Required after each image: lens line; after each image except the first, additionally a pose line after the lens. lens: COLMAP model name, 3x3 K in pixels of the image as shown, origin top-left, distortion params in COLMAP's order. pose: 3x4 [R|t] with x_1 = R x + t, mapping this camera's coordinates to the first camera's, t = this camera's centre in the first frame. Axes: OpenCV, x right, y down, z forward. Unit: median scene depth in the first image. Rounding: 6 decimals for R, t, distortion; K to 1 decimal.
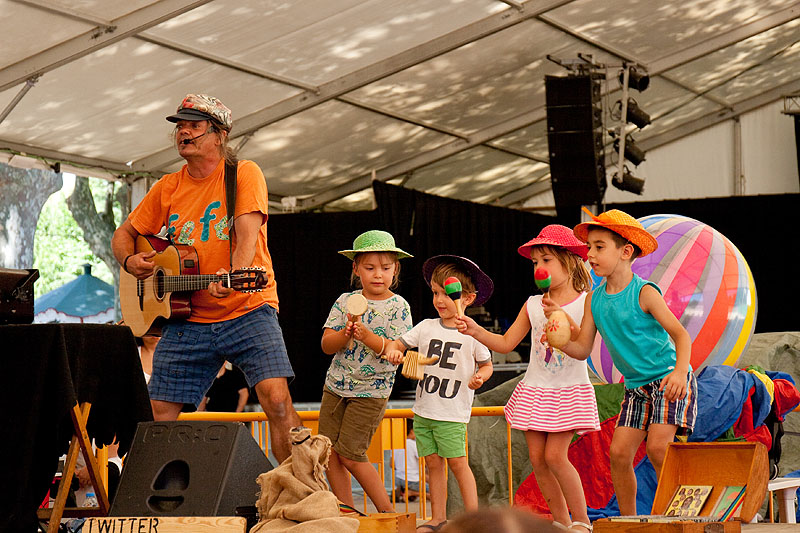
lens RADIAL K [[2344.3, 0, 399.7], [0, 2344.3, 266.5], [0, 0, 1]] dist [0.117978, 0.000000]
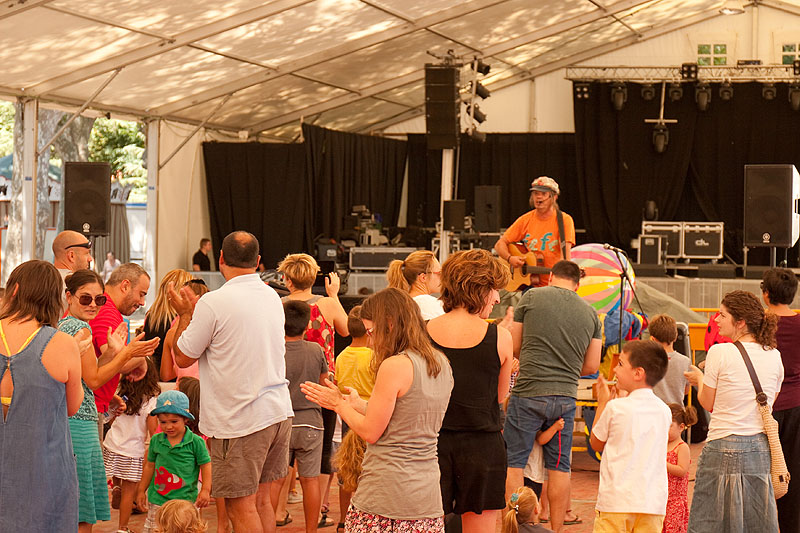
lens RADIAL K [[1960.5, 0, 400.3], [0, 1960.5, 266.5], [0, 0, 1]] dist [0.094912, 0.000000]
pose [[0.993394, 0.026026, 0.111761, -0.092348], [-0.034429, 0.996669, 0.073925, -0.042857], [-0.109465, -0.077284, 0.990982, -0.274353]]
